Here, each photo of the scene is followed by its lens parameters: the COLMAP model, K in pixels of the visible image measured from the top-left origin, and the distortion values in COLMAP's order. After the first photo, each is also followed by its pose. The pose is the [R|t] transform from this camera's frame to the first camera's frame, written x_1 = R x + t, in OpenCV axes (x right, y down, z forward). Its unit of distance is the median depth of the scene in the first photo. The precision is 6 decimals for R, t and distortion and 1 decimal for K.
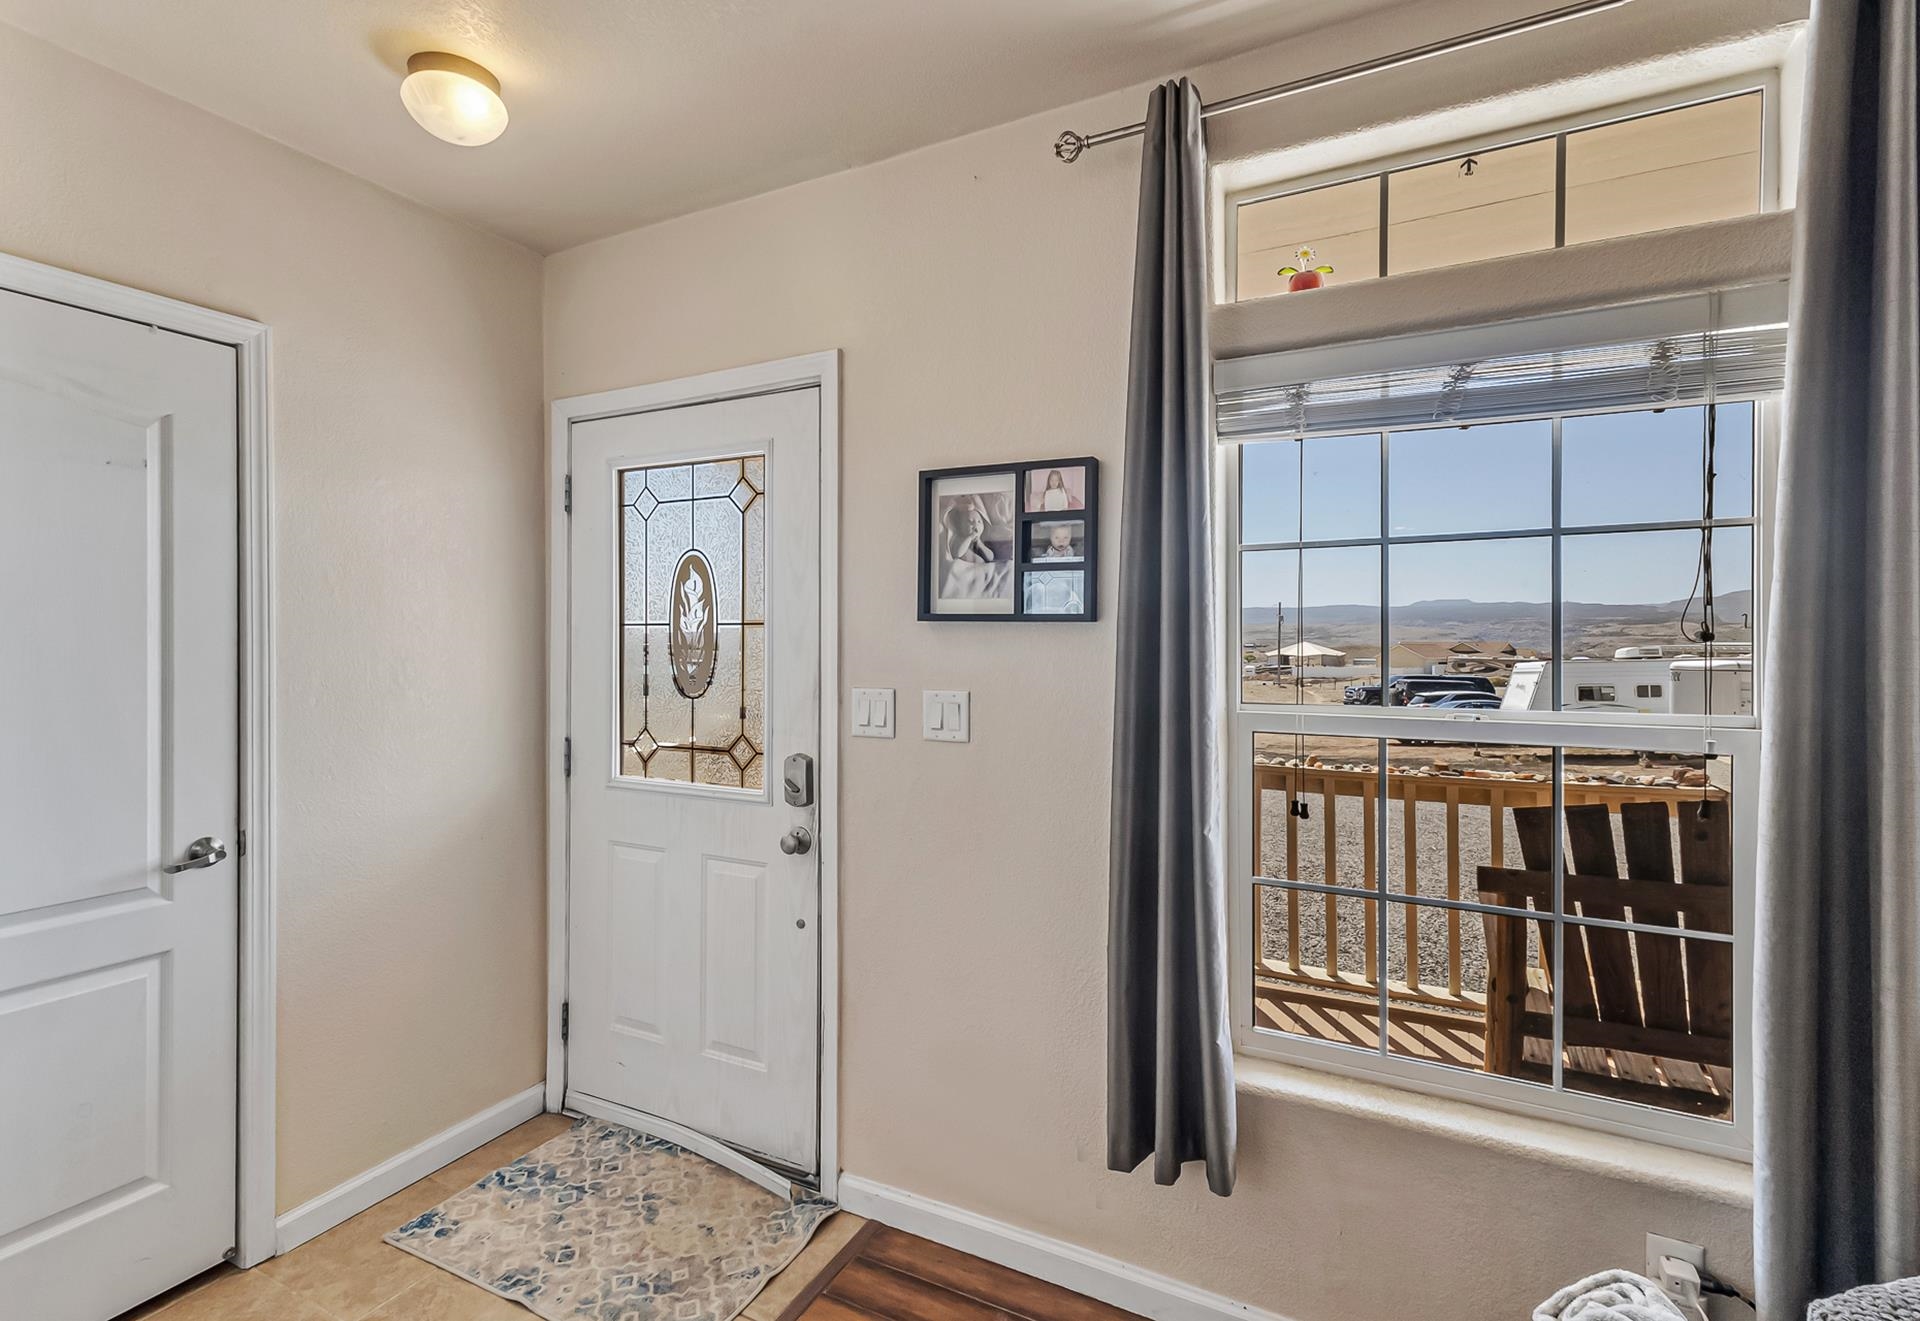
lens RADIAL K [[922.7, 0, 928.1], [0, 922.7, 639.2], [0, 0, 1]] dist [0.004498, 0.000276]
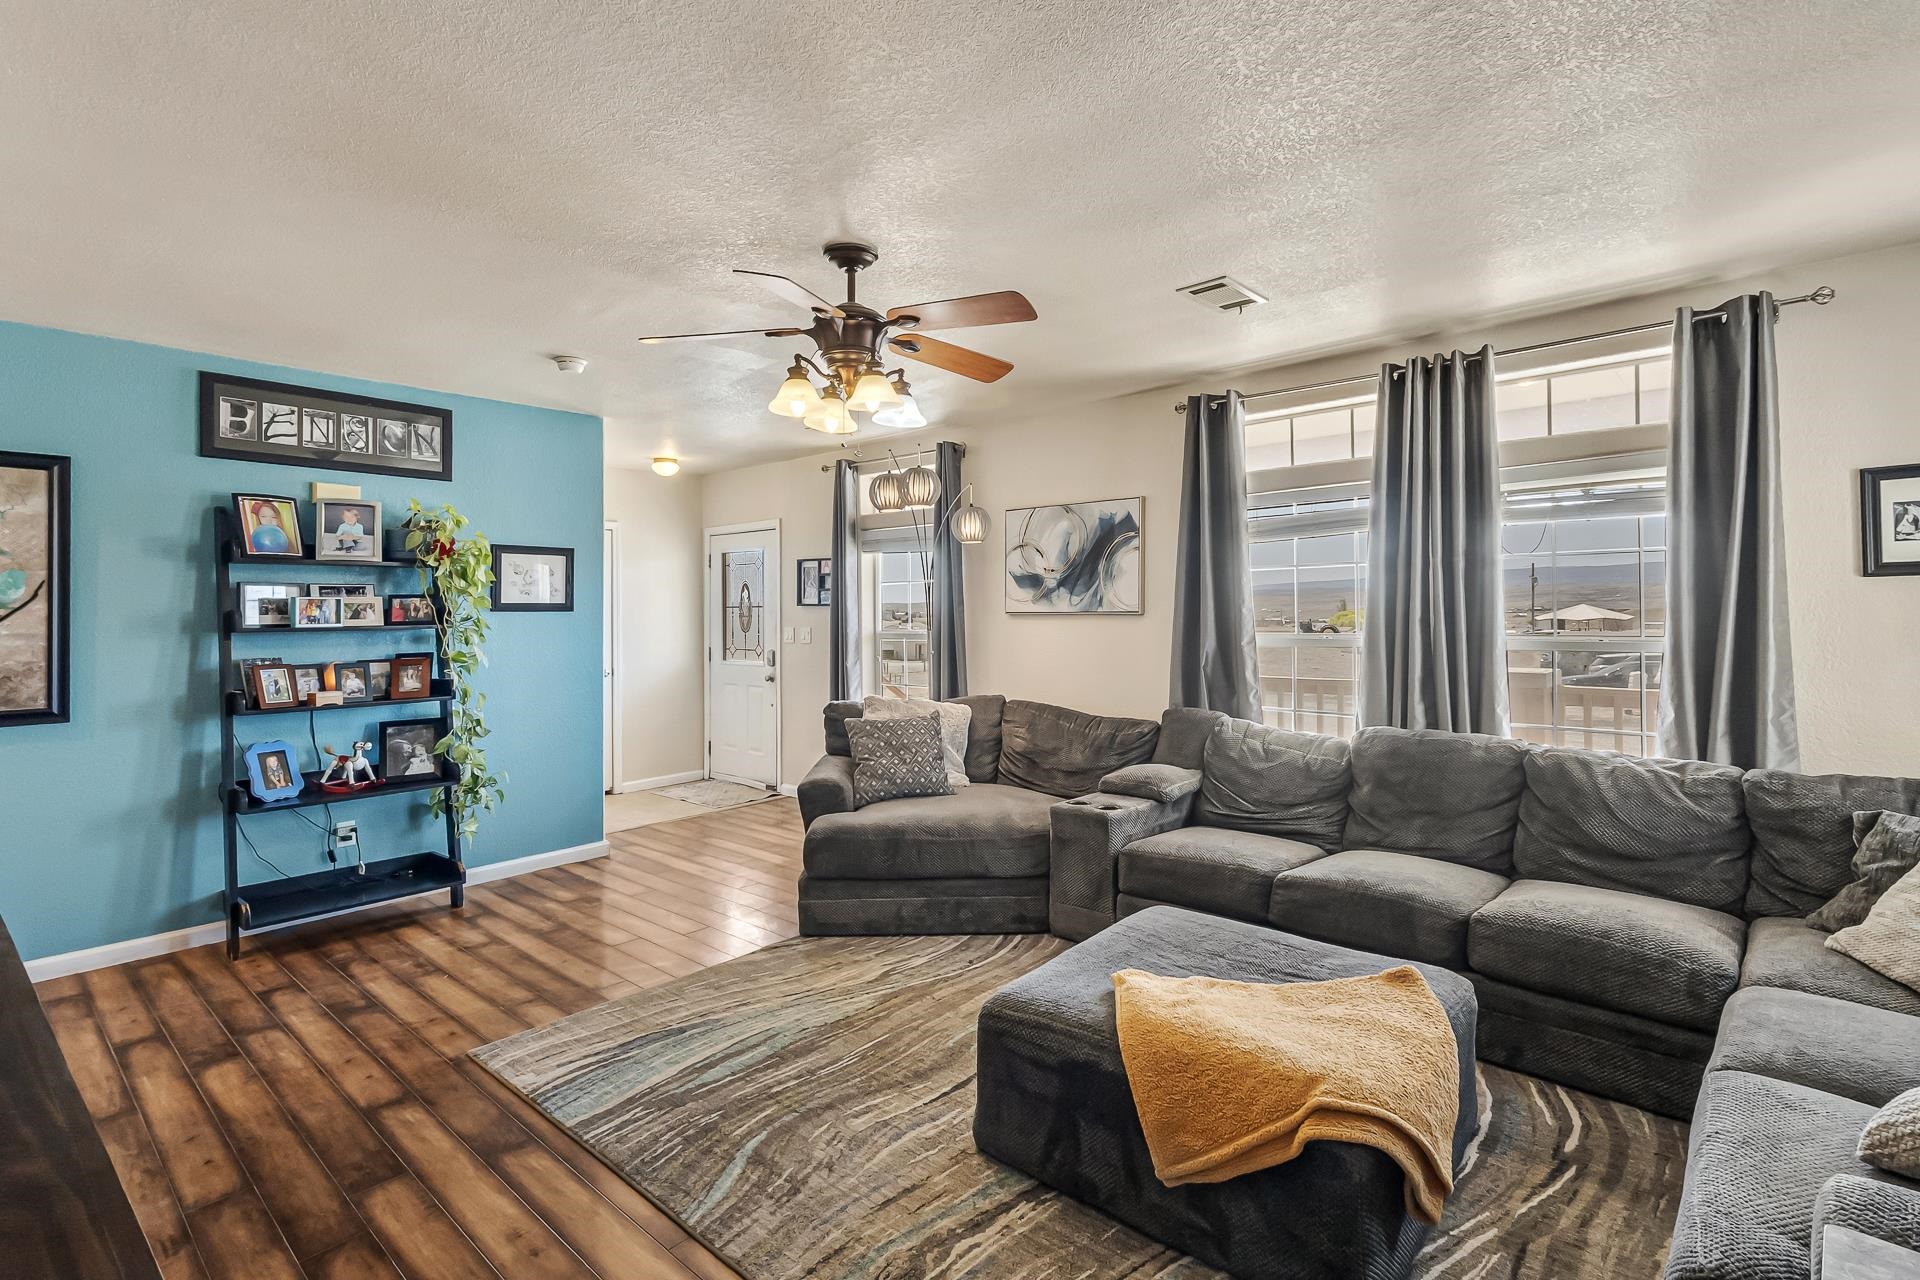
lens RADIAL K [[900.9, 0, 957.6], [0, 900.9, 598.3], [0, 0, 1]] dist [0.013497, -0.000093]
pose [[0.972226, -0.011666, -0.233754, 1.165680], [0.009571, 0.999903, -0.010094, -0.008959], [0.233849, 0.007577, 0.972243, -1.768469]]
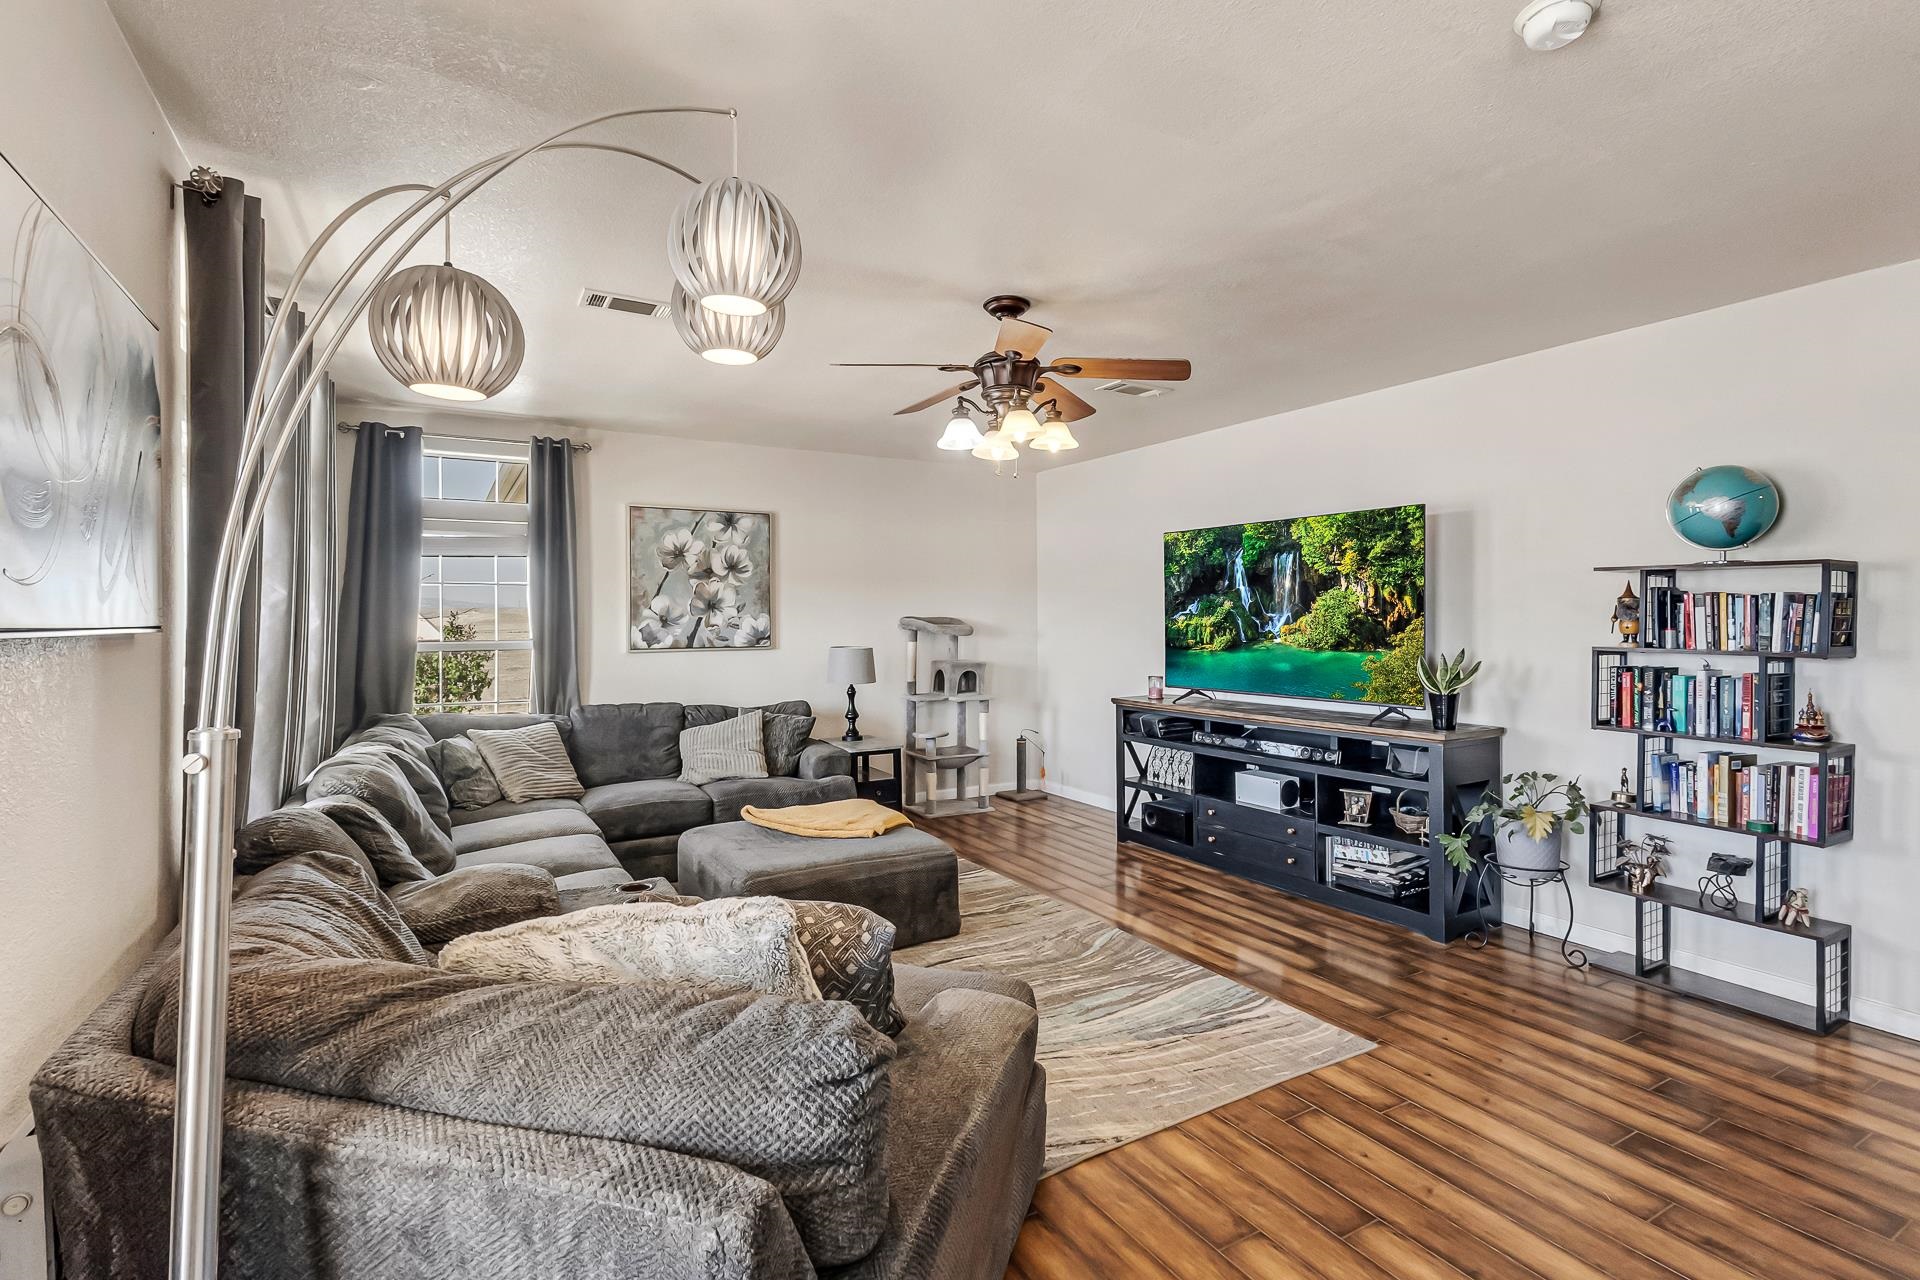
lens RADIAL K [[904.9, 0, 971.8], [0, 904.9, 629.5], [0, 0, 1]] dist [0.014697, 0.000093]
pose [[-0.859028, -0.003528, 0.511916, 0.062570], [0.002588, 0.999934, 0.011235, -0.001348], [-0.511921, 0.010976, -0.858962, 0.639847]]
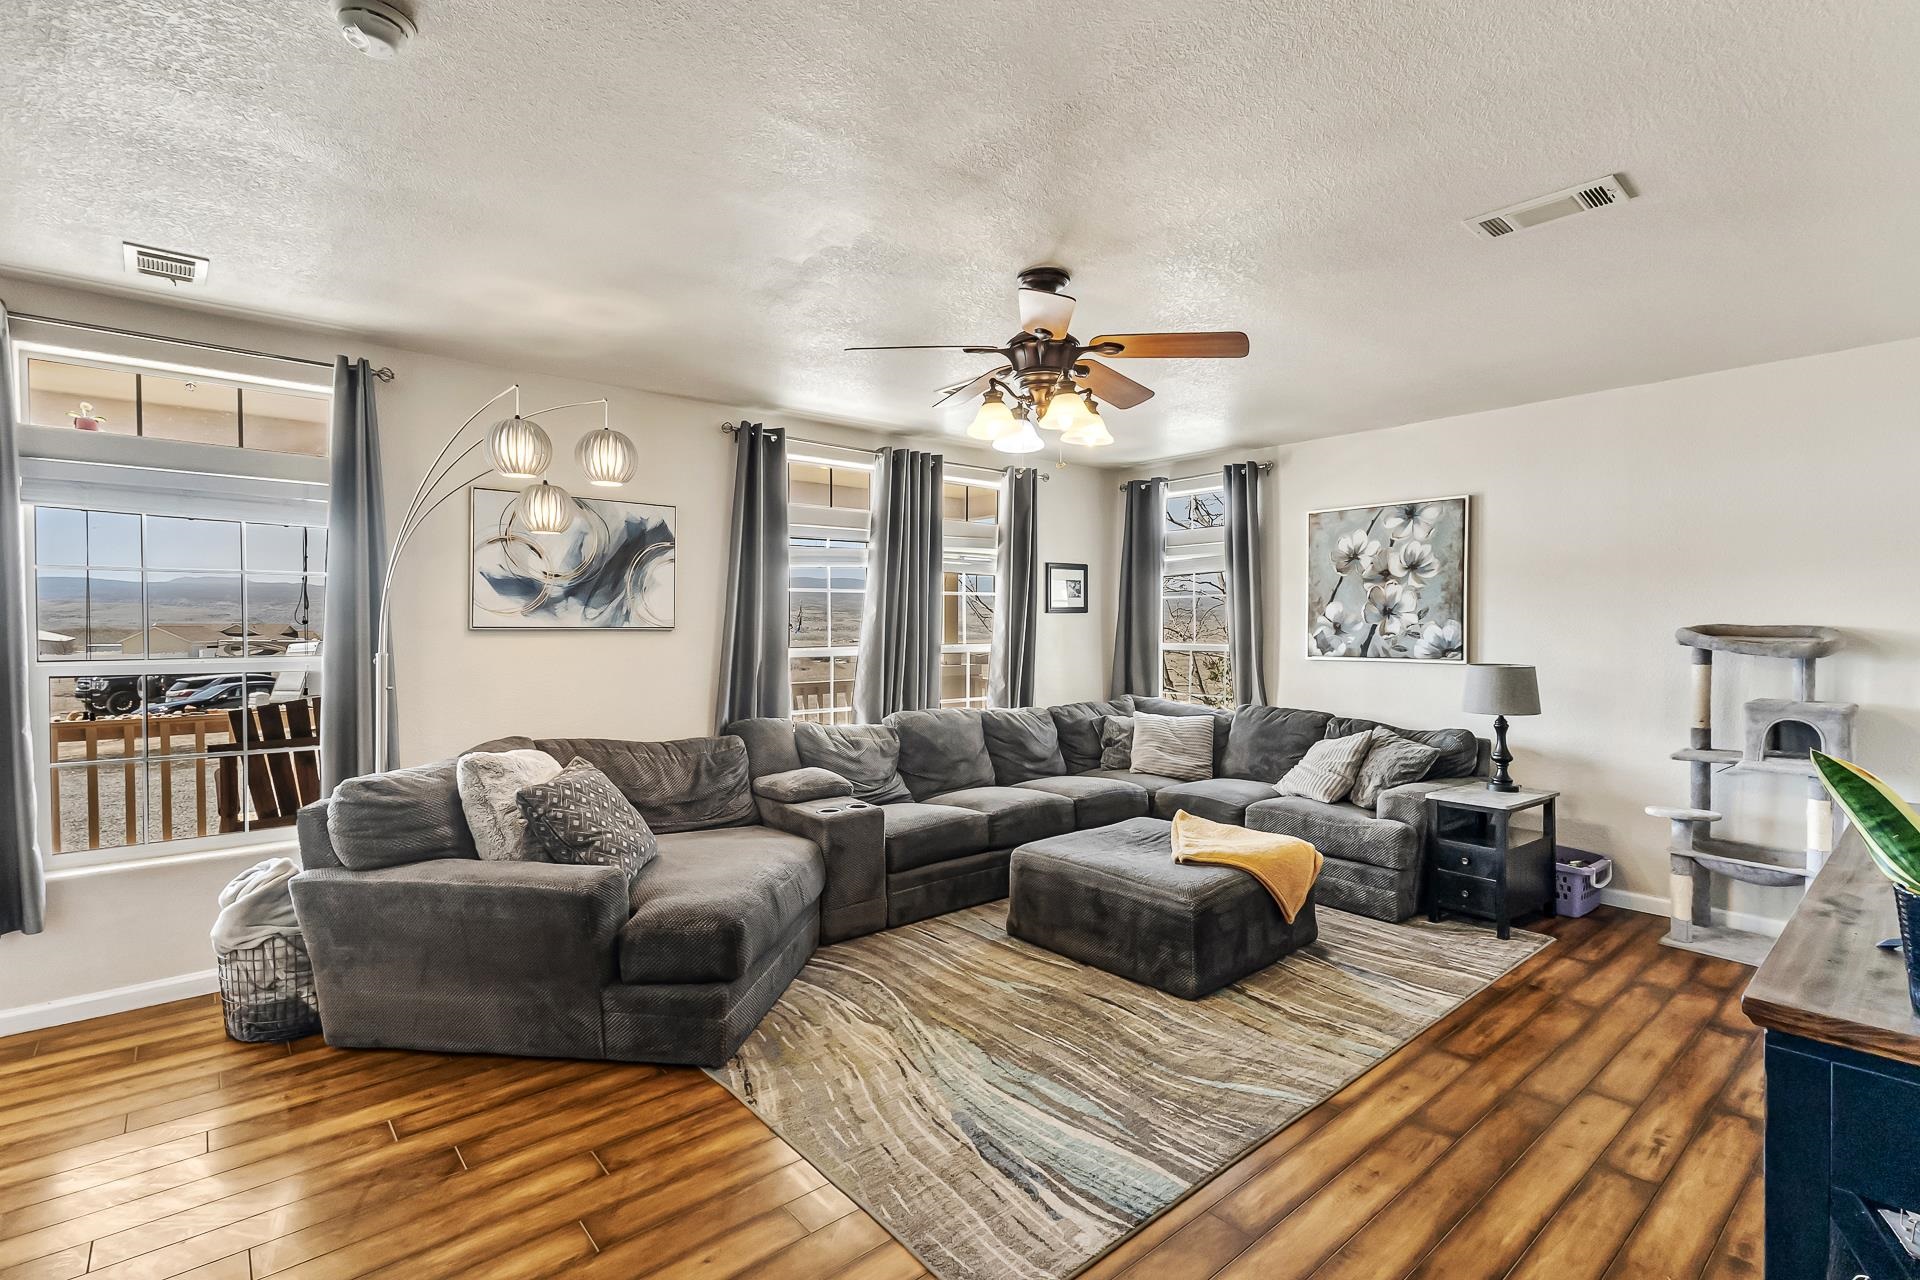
lens RADIAL K [[896.5, 0, 967.9], [0, 896.5, 637.7], [0, 0, 1]] dist [0.016059, -0.000283]
pose [[0.360337, -0.012477, 0.932739, -0.490920], [-0.004514, 0.999876, 0.015119, -0.004837], [-0.932811, -0.009659, 0.360236, -0.966929]]
